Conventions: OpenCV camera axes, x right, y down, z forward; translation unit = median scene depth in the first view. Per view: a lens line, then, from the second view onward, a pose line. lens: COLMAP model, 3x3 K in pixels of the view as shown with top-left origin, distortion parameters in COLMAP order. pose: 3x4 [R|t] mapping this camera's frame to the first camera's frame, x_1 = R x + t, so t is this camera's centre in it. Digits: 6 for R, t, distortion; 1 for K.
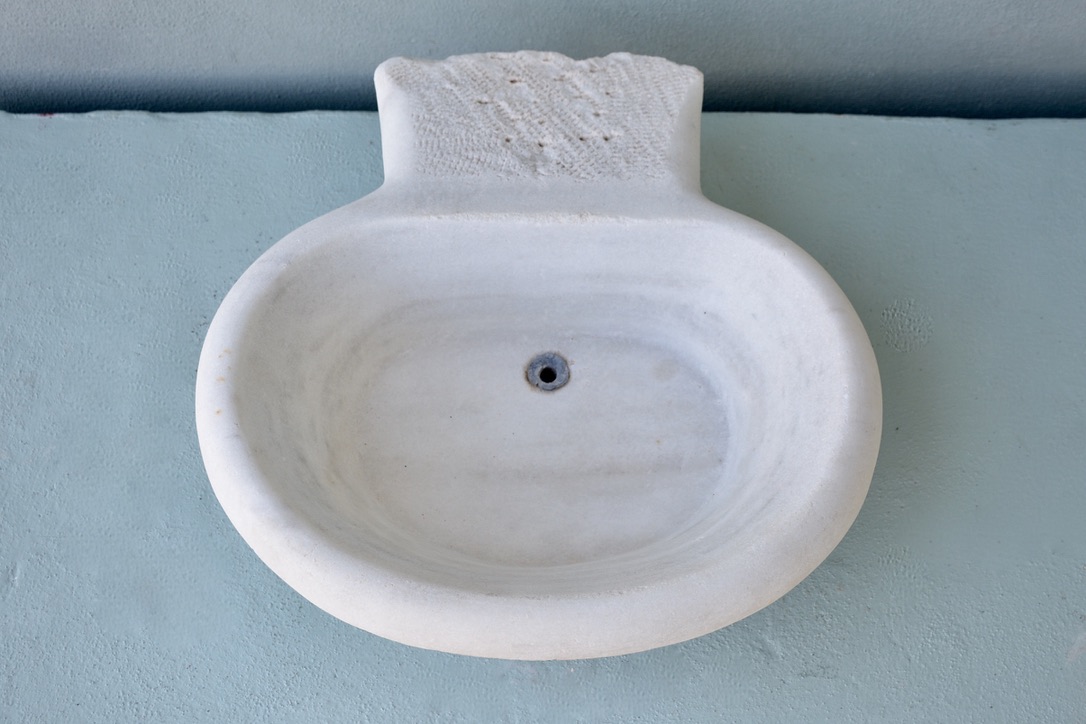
lens RADIAL K [[1174.6, 0, 553.3], [0, 1174.6, 392.0], [0, 0, 1]] dist [-0.076099, 0.000000]
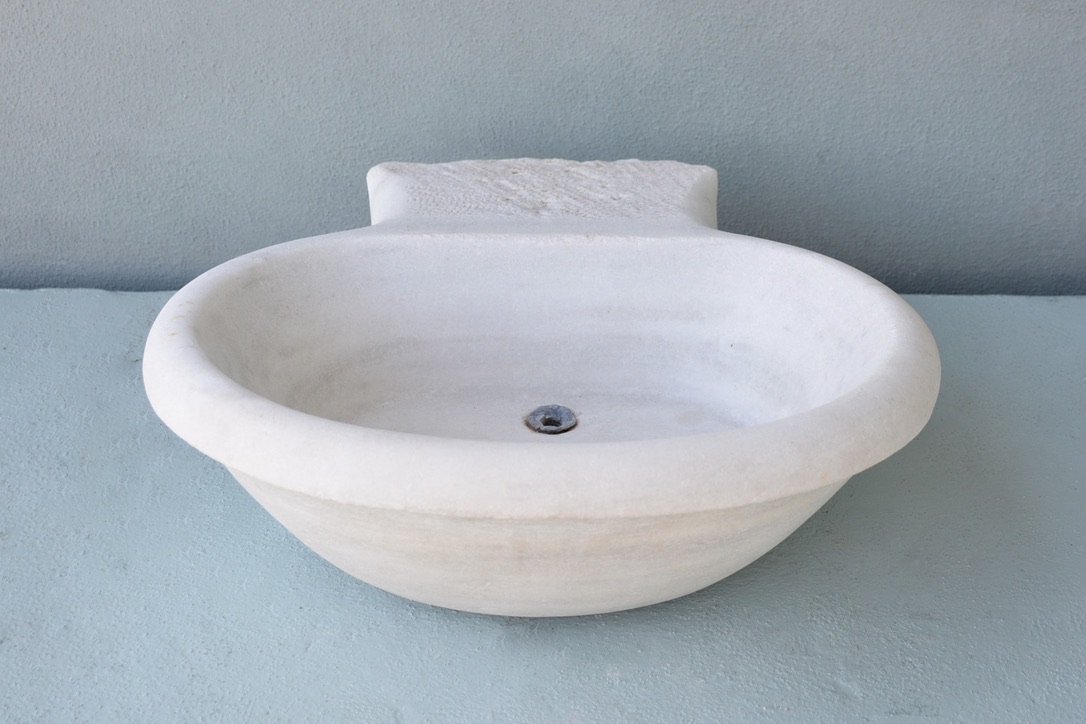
lens RADIAL K [[1595.3, 0, 546.7], [0, 1595.3, 362.6], [0, 0, 1]] dist [-0.058185, 0.000000]
pose [[0.999959, -0.003329, -0.008432, 0.001726], [-0.002043, 0.823412, -0.567441, 0.611517], [0.008832, 0.567435, 0.823371, 0.030609]]
